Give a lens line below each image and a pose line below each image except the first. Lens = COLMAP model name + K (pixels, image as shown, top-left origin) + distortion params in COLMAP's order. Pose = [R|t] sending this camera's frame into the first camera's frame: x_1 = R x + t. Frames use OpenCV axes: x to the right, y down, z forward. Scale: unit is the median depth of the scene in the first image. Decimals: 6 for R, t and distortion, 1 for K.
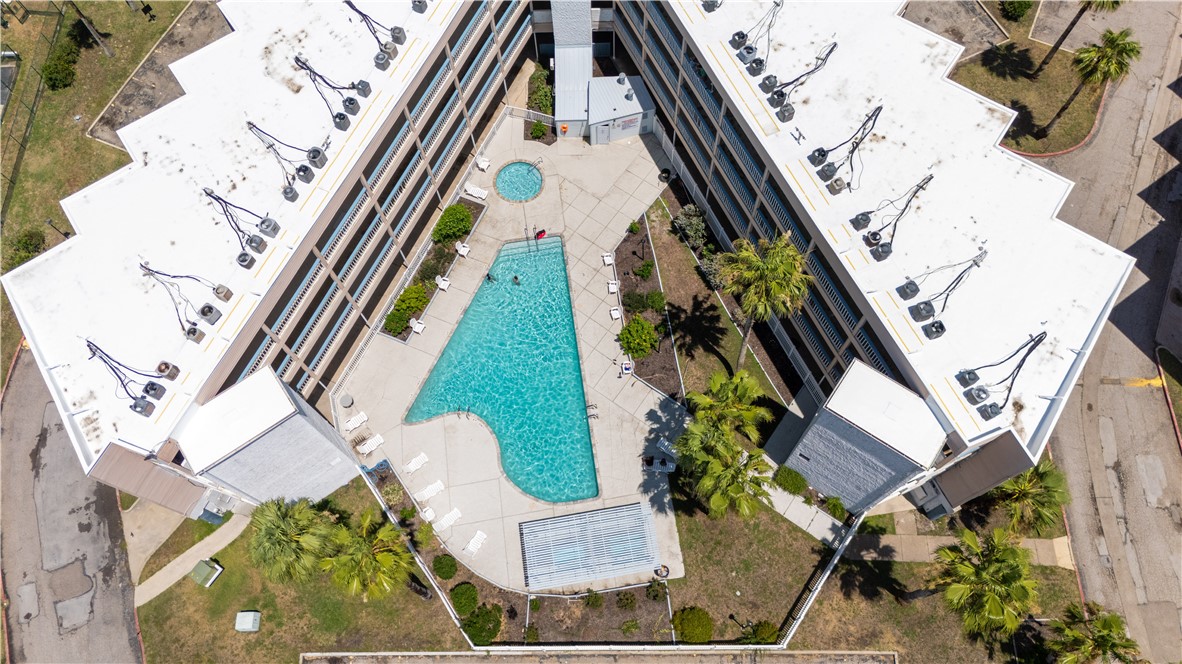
lens RADIAL K [[849.3, 0, 618.2], [0, 849.3, 330.9], [0, 0, 1]] dist [0.021059, -0.001767]
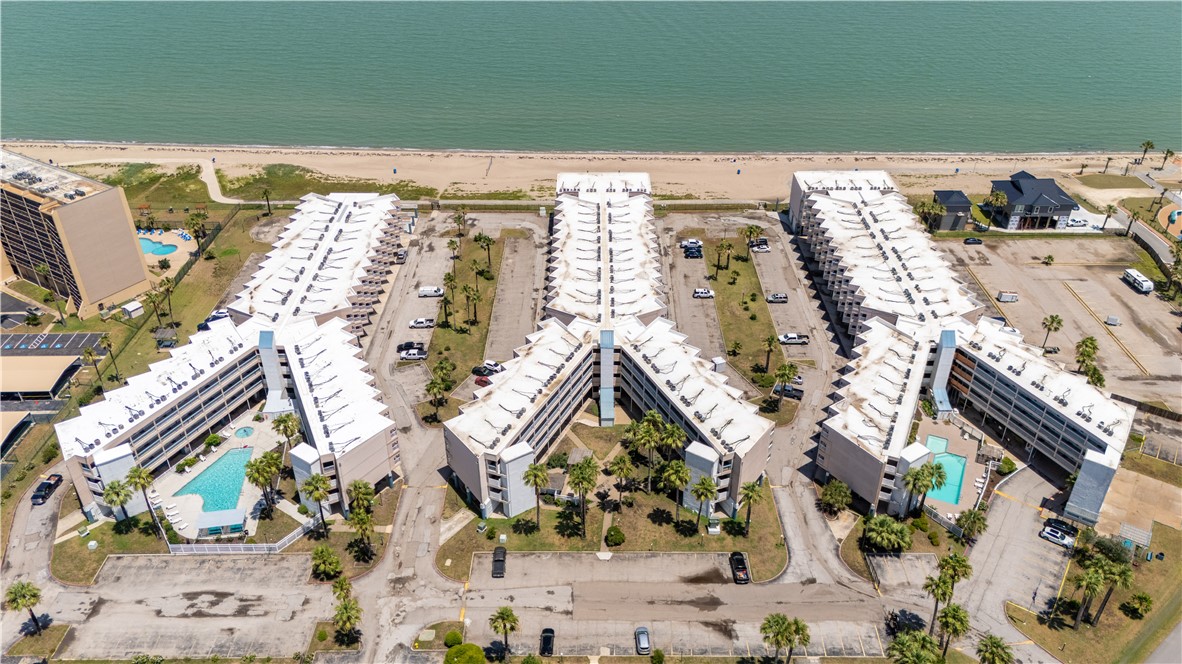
lens RADIAL K [[849.3, 0, 618.2], [0, 849.3, 330.9], [0, 0, 1]] dist [0.021059, -0.001767]
pose [[0.999601, 0.004765, 0.027834, 1.213444], [0.011647, 0.828353, -0.560086, 1.335401], [-0.025725, 0.560187, 0.827967, -1.782980]]
